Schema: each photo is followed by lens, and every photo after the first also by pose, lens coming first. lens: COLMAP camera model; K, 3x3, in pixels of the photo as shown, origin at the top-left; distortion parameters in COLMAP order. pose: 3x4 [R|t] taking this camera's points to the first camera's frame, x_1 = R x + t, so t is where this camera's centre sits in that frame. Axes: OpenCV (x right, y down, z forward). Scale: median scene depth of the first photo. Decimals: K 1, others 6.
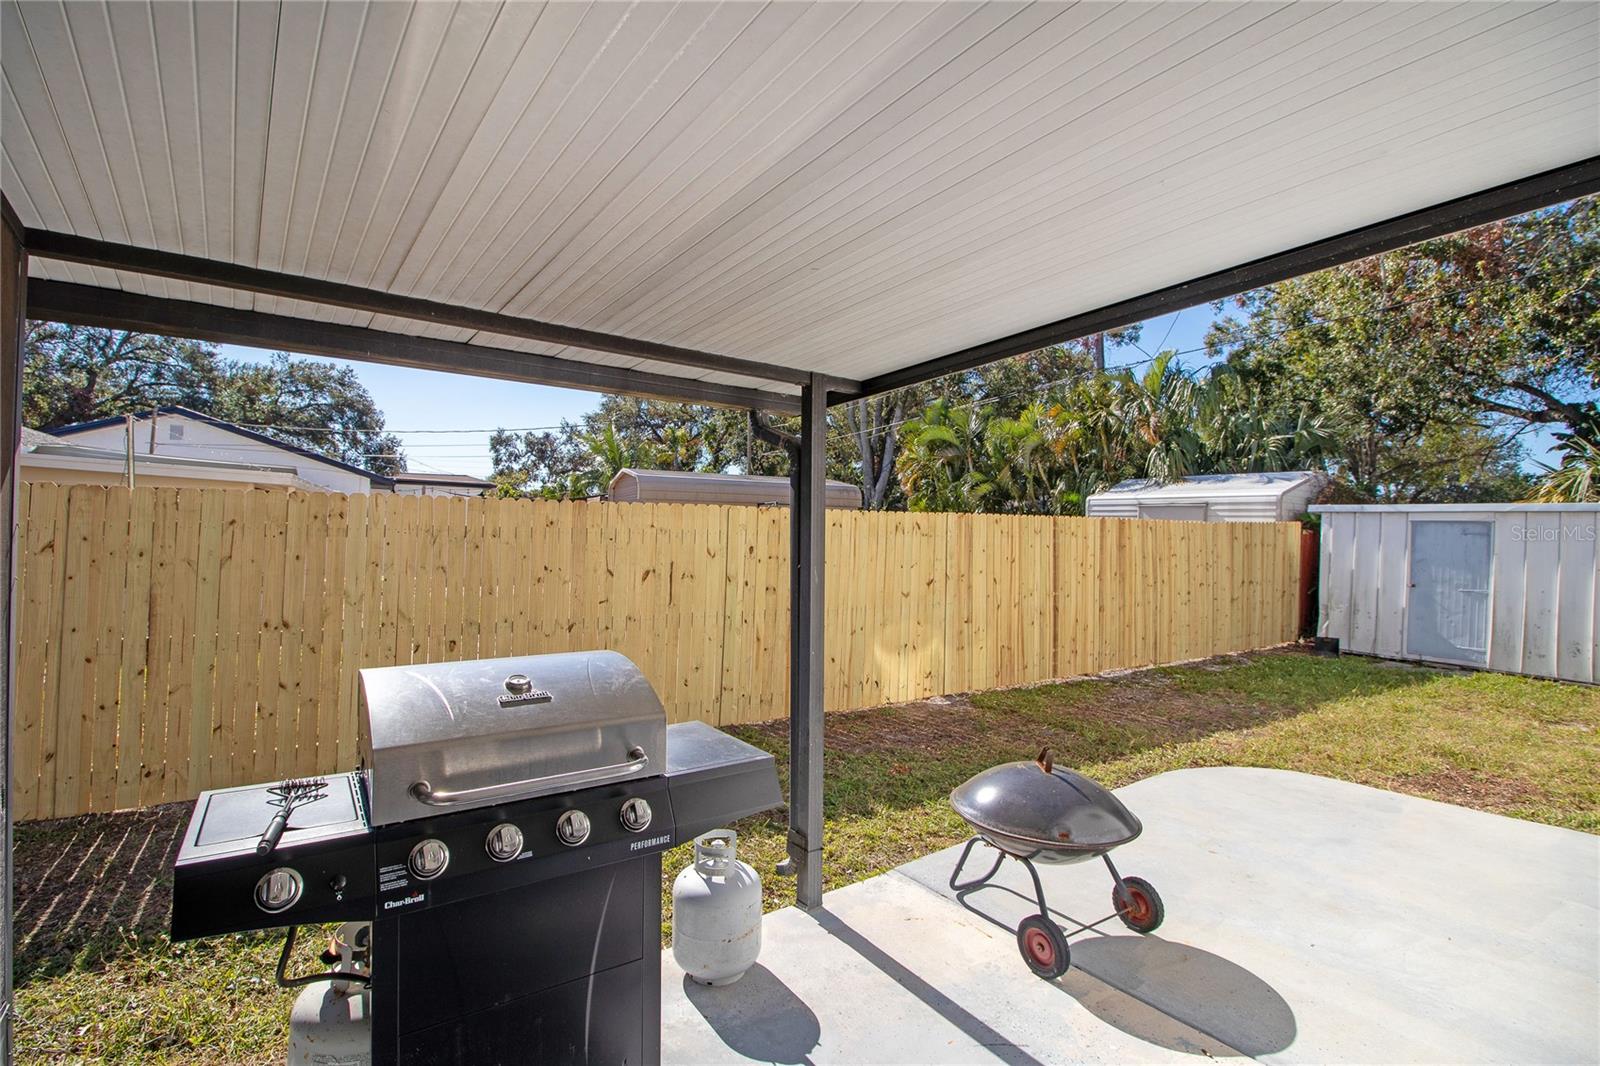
lens RADIAL K [[735.3, 0, 787.0], [0, 735.3, 518.1], [0, 0, 1]] dist [0.002552, -0.015449]
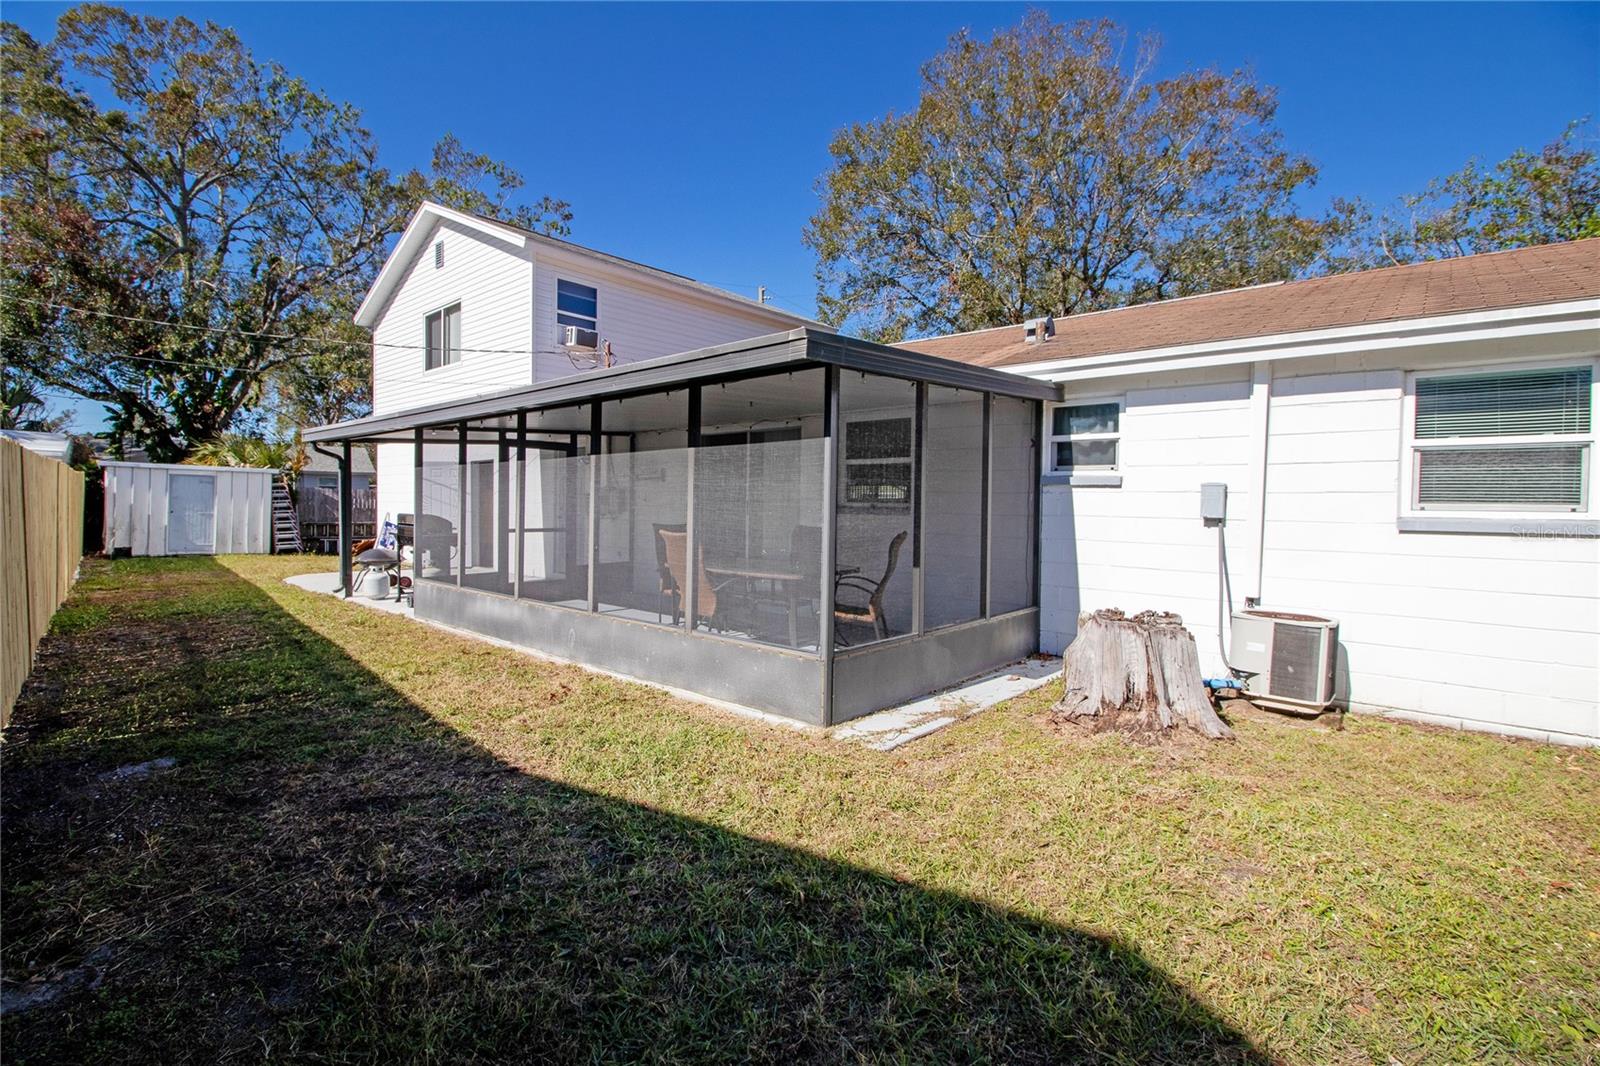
lens RADIAL K [[735.3, 0, 787.0], [0, 735.3, 518.1], [0, 0, 1]] dist [0.002552, -0.015449]
pose [[-0.166628, -0.041456, 0.985148, -1.567839], [-0.041577, 0.998523, 0.034986, -0.018695], [-0.985143, -0.035129, -0.168105, -0.196500]]
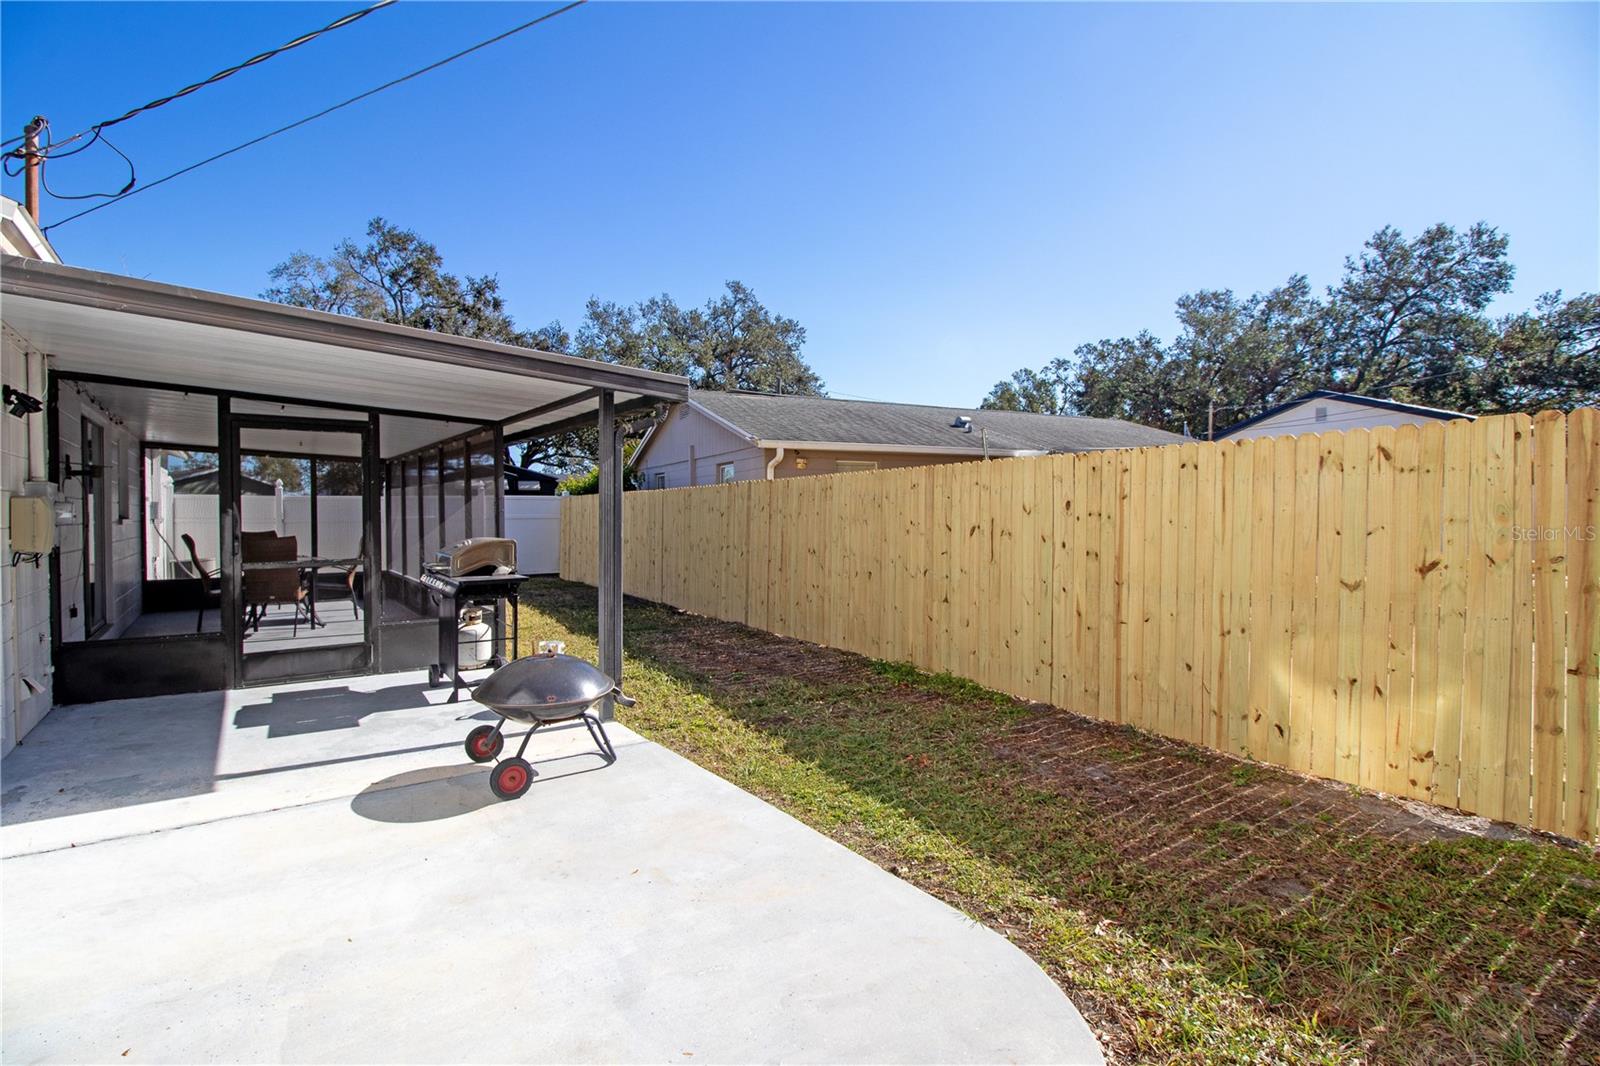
lens RADIAL K [[735.3, 0, 787.0], [0, 735.3, 518.1], [0, 0, 1]] dist [0.002552, -0.015449]
pose [[0.001811, -0.004114, -0.999990, 0.700652], [0.032892, 0.999451, -0.004052, 0.044938], [0.999457, -0.032885, 0.001946, 0.602634]]
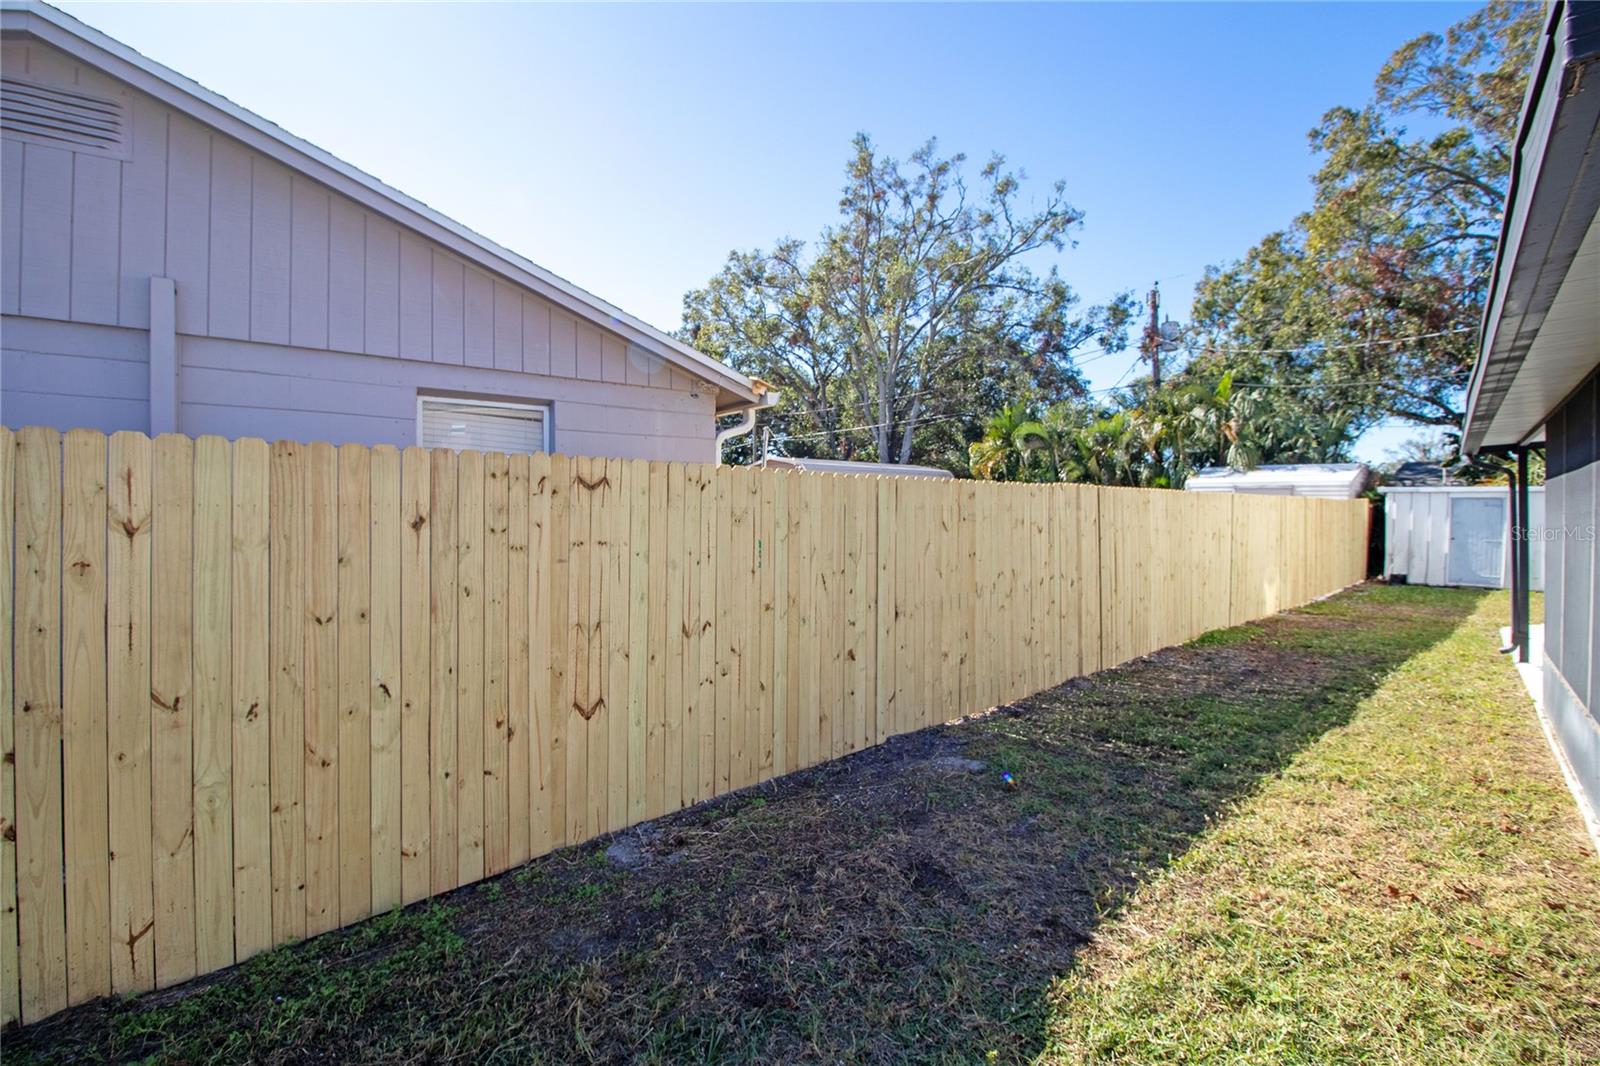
lens RADIAL K [[735.3, 0, 787.0], [0, 735.3, 518.1], [0, 0, 1]] dist [0.002552, -0.015449]
pose [[0.981614, -0.014660, 0.190313, -1.241537], [0.008888, 0.999475, 0.031151, -0.020590], [-0.190670, -0.028887, 0.981229, -0.389289]]
